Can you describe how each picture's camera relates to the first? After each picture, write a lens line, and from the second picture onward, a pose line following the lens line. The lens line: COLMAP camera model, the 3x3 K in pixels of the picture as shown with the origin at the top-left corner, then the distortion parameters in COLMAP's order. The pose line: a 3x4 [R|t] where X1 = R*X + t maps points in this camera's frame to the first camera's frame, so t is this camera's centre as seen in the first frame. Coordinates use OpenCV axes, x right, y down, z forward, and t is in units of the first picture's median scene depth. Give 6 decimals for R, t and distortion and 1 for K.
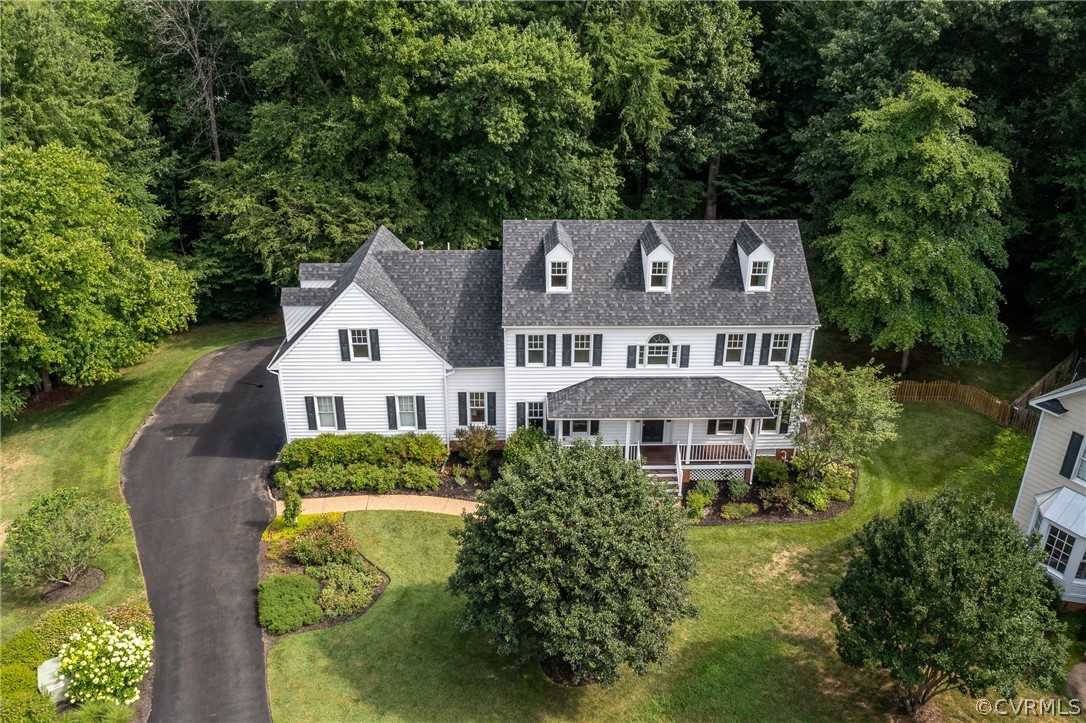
lens RADIAL K [[863.6, 0, 545.7], [0, 863.6, 361.8], [0, 0, 1]] dist [-0.039469, 0.001177]
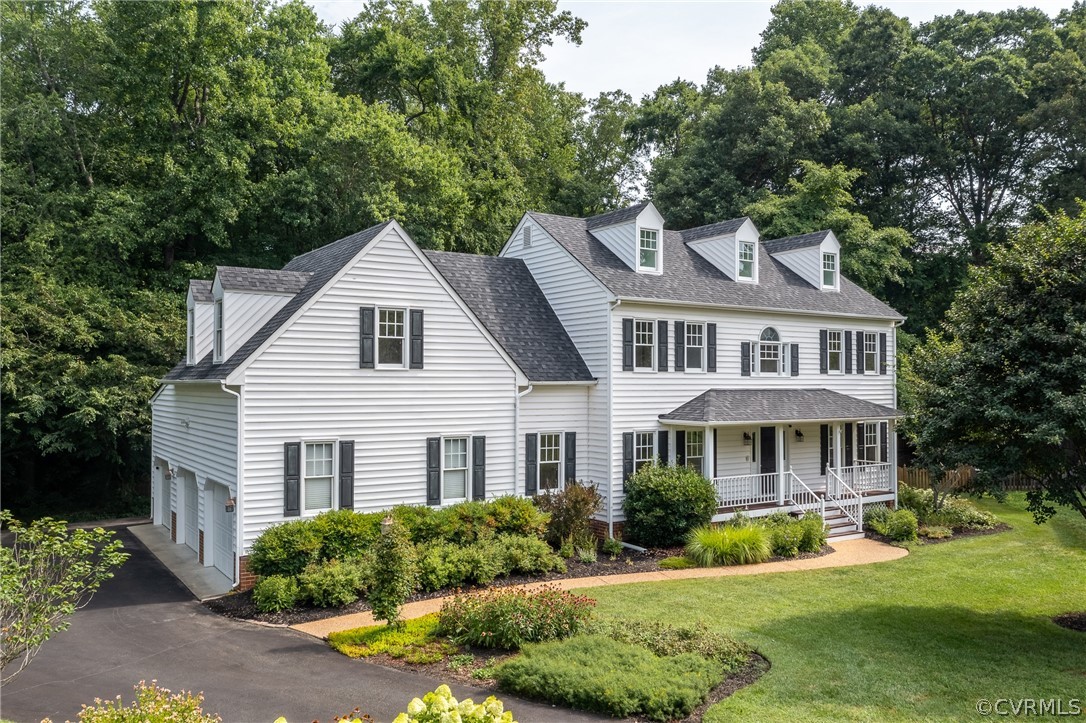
lens RADIAL K [[863.6, 0, 545.0], [0, 863.6, 364.6], [0, 0, 1]] dist [-0.039469, 0.001177]
pose [[0.846332, 0.010615, 0.532550, -0.432694], [0.233089, 0.891612, -0.388197, 0.241374], [-0.478948, 0.452675, 0.752126, 0.524883]]
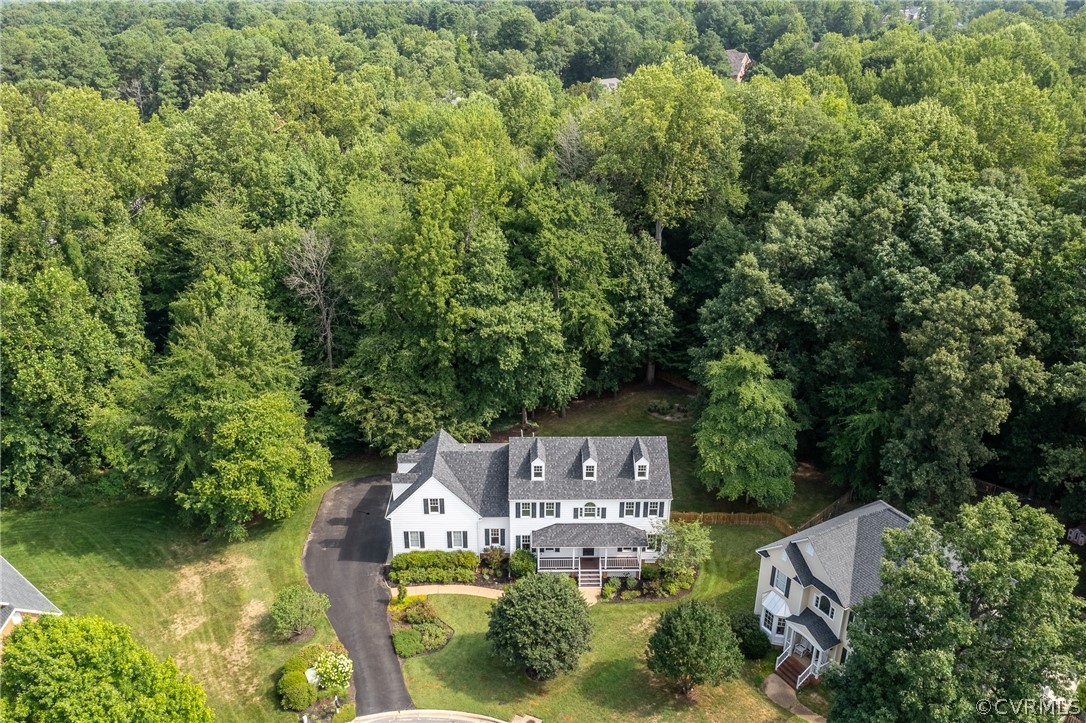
lens RADIAL K [[863.6, 0, 540.7], [0, 863.6, 359.5], [0, 0, 1]] dist [-0.039469, 0.001177]
pose [[0.999944, 0.000965, -0.010550, 0.040934], [-0.001288, 0.999528, -0.030686, -0.285601], [0.010515, 0.030698, 0.999473, -0.918843]]
